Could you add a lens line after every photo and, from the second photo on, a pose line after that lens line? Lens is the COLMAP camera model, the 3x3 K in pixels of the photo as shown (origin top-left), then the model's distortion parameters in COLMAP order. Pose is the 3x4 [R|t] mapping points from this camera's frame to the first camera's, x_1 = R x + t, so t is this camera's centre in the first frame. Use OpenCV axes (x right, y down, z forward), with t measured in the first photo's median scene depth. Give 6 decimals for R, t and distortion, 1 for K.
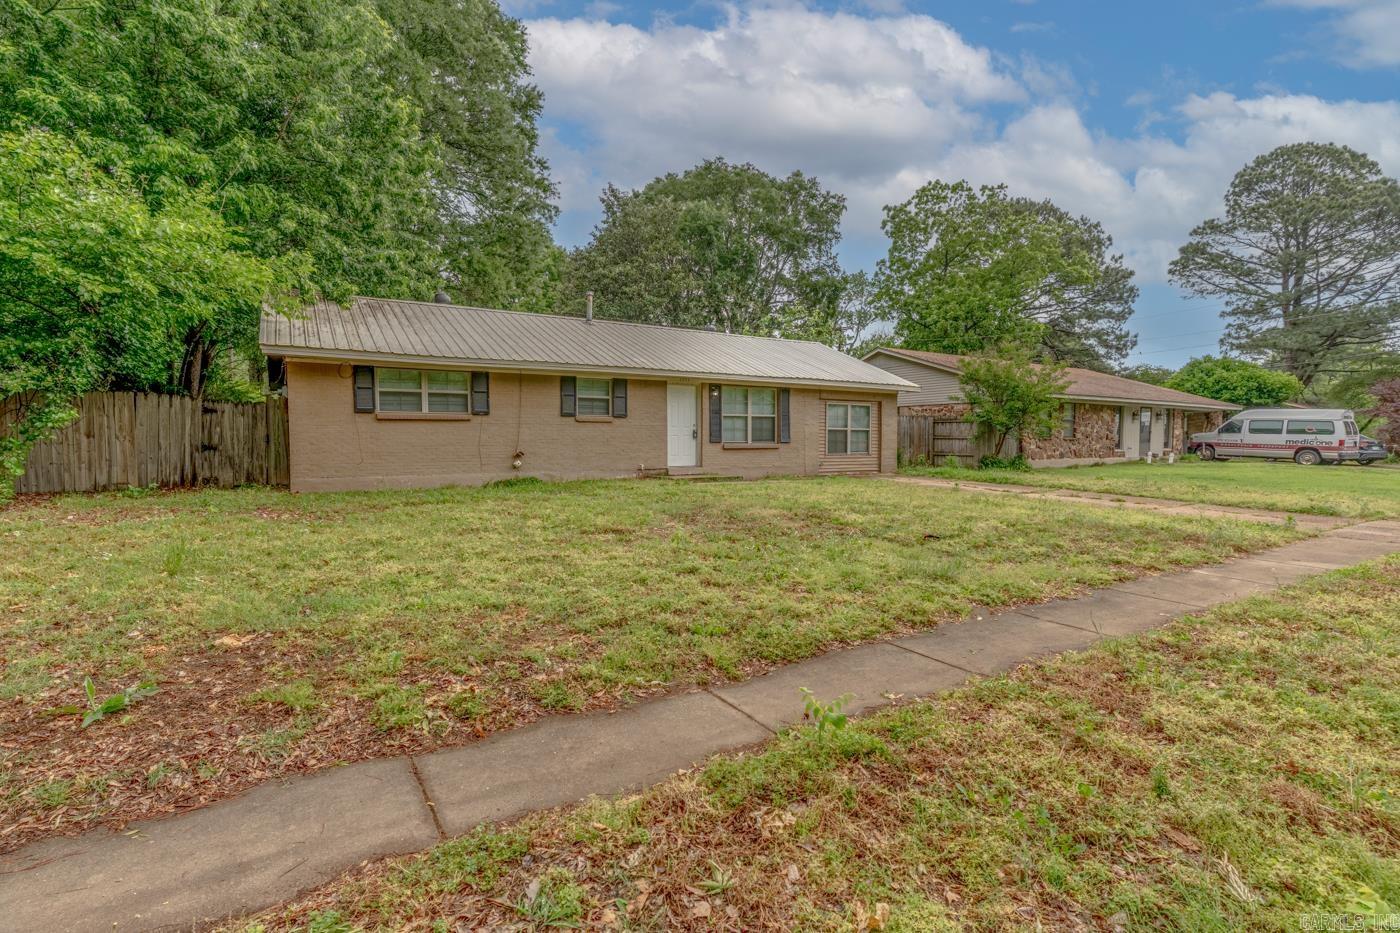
lens RADIAL K [[671.0, 0, 711.0], [0, 671.0, 473.4], [0, 0, 1]] dist [0.003038, 0.000332]
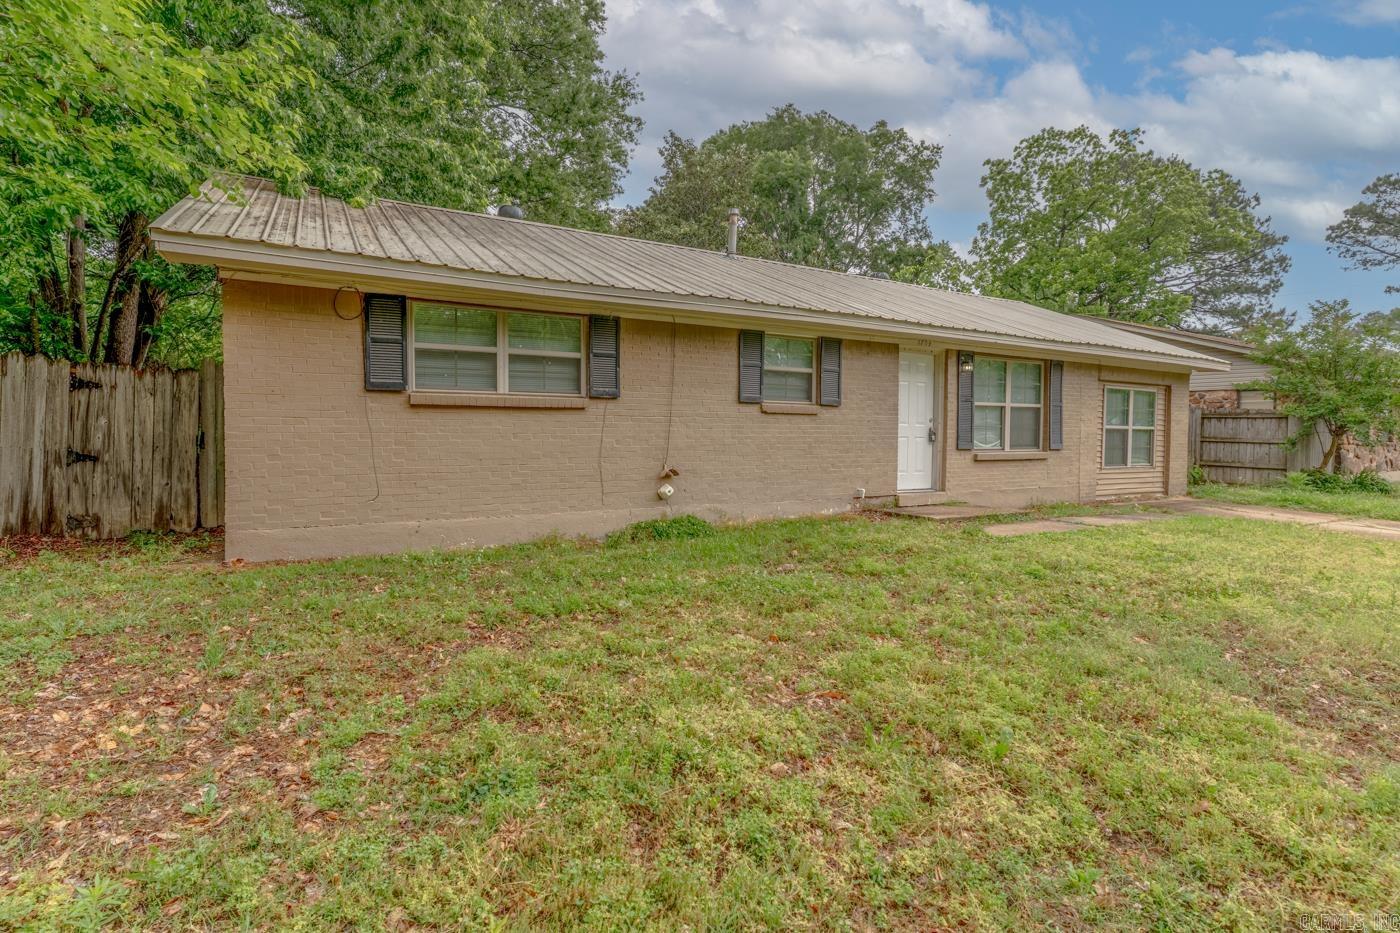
lens RADIAL K [[671.0, 0, 690.3], [0, 671.0, 454.5], [0, 0, 1]] dist [0.003038, 0.000332]
pose [[0.998726, 0.014682, -0.048271, -0.207276], [-0.015155, 0.999841, -0.009441, -0.032939], [0.048125, 0.010160, 0.998790, 0.401558]]
